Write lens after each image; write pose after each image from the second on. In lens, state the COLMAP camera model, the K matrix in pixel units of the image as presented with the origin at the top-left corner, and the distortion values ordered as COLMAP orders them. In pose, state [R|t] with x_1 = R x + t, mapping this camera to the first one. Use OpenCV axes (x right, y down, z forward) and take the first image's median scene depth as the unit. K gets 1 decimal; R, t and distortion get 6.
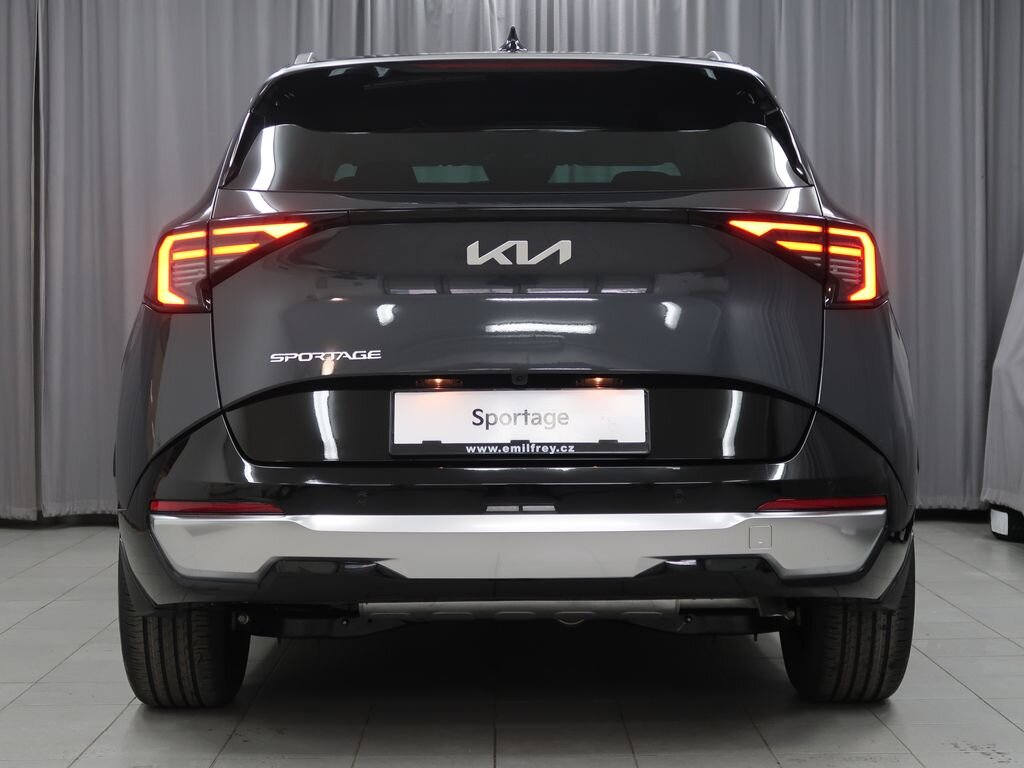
lens RADIAL K [[1954.1, 0, 514.2], [0, 1954.1, 379.5], [0, 0, 1]] dist [-0.003791, 0.000000]
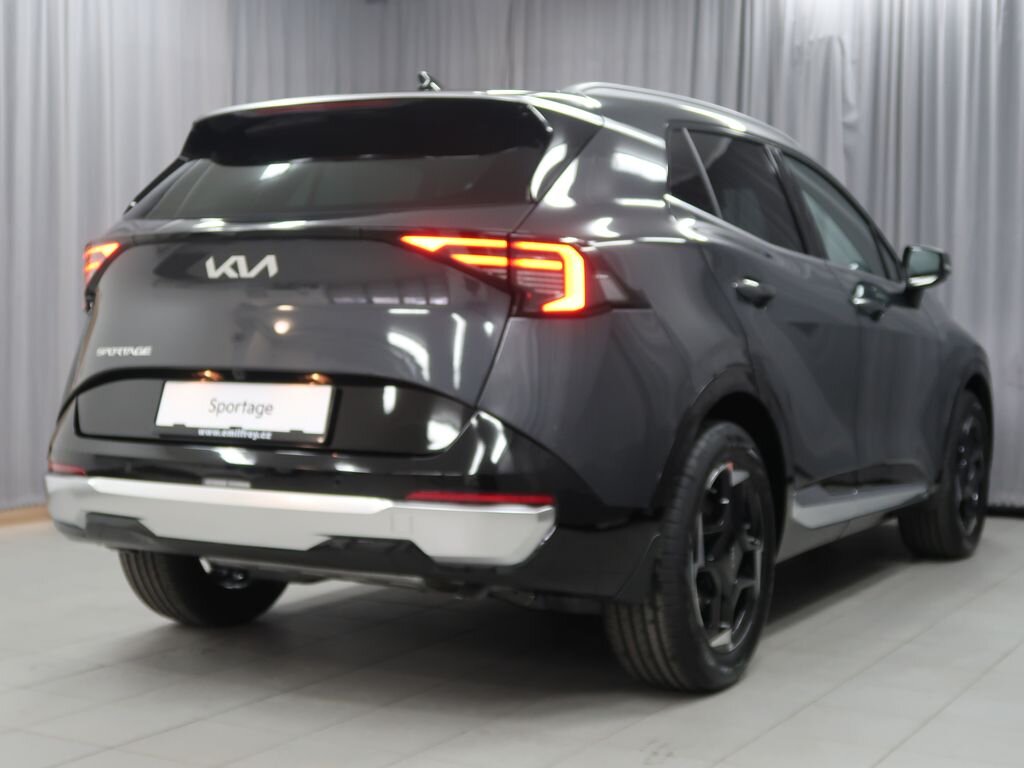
lens RADIAL K [[1576.0, 0, 512.7], [0, 1576.0, 382.2], [0, 0, 1]] dist [-0.037261, 0.000000]
pose [[0.868256, 0.031653, -0.495106, 0.614363], [-0.029312, 0.999492, 0.012496, -0.012130], [0.495250, 0.003663, 0.868743, 0.257384]]
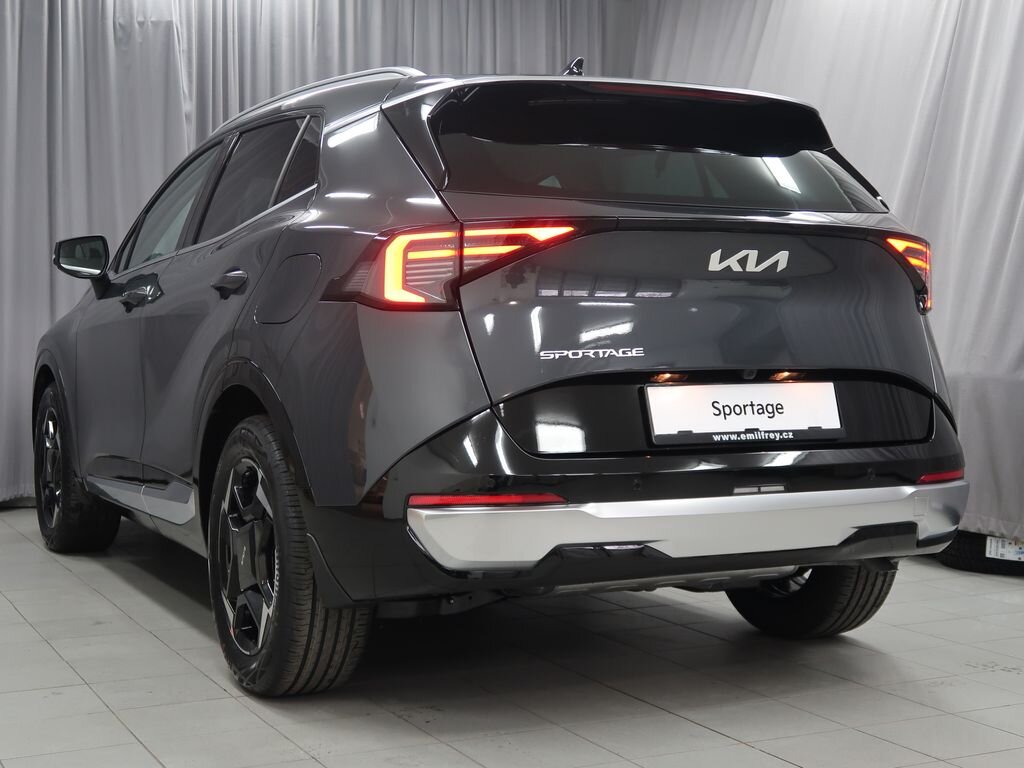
lens RADIAL K [[1576.0, 0, 522.6], [0, 1576.0, 357.5], [0, 0, 1]] dist [-0.037261, 0.000000]
pose [[0.894893, -0.001814, 0.446276, -0.515248], [0.003515, 0.999989, -0.002983, -0.007331], [-0.446266, 0.004238, 0.894890, 0.249894]]
